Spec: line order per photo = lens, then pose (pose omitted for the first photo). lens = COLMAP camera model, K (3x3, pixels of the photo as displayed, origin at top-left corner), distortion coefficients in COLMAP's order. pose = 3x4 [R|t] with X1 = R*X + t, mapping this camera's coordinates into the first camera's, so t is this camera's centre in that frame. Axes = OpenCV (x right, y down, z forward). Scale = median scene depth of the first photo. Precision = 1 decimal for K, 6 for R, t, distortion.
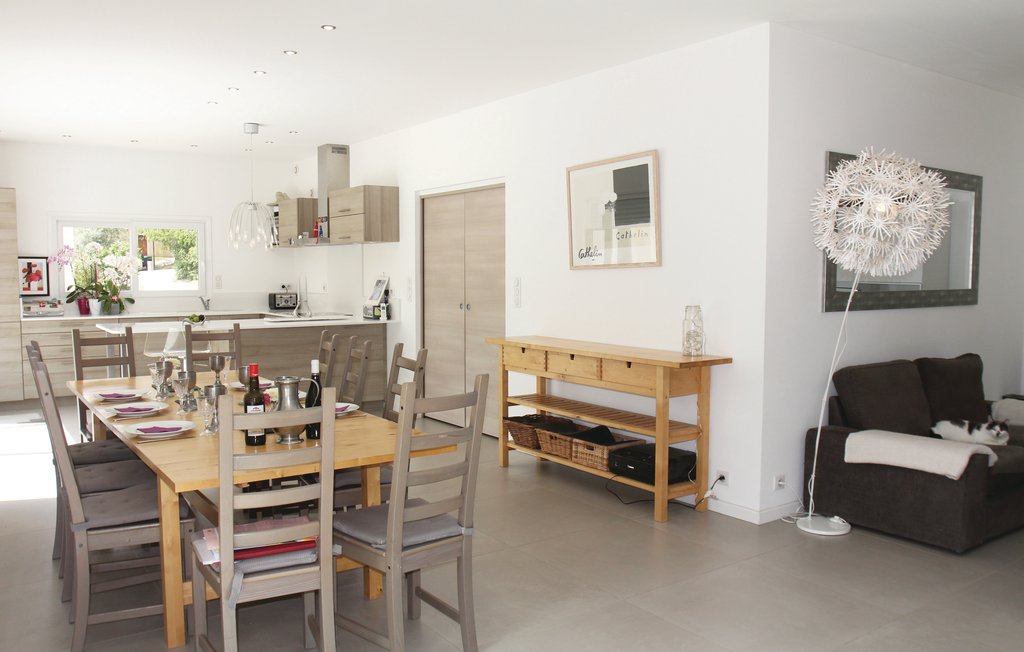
lens RADIAL K [[816.4, 0, 512.0], [0, 816.4, 326.0], [0, 0, 1]] dist [-0.054400, -0.000838]
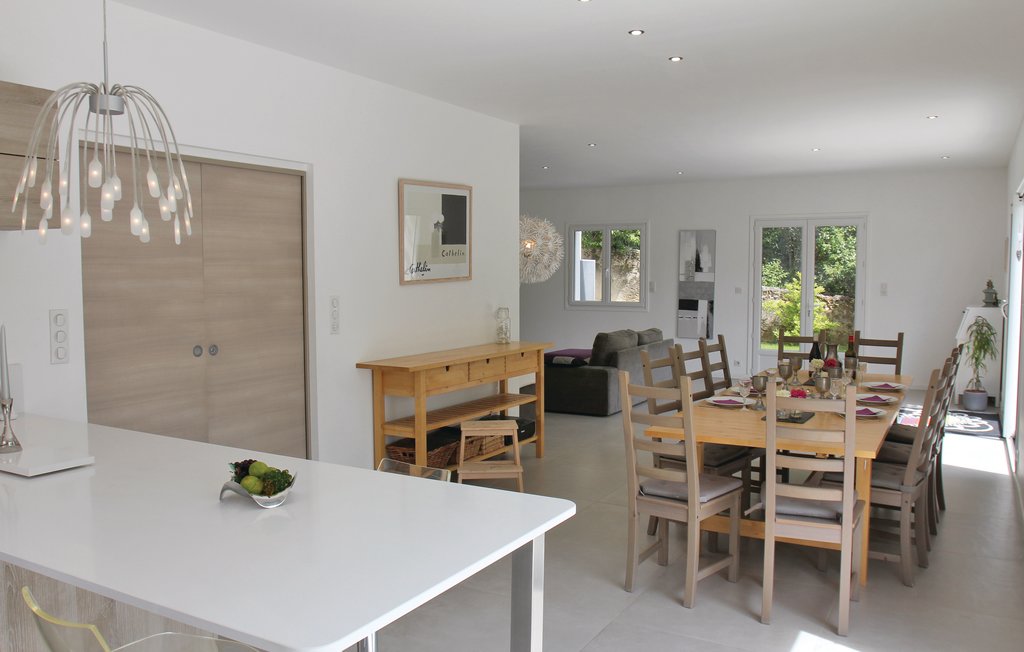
lens RADIAL K [[816.4, 0, 512.0], [0, 816.4, 326.0], [0, 0, 1]] dist [-0.054400, -0.000838]
pose [[-0.419131, -0.068625, 0.905329, -0.928864], [0.057197, 0.993163, 0.101763, -0.119838], [-0.906123, 0.094434, -0.412340, 1.380737]]
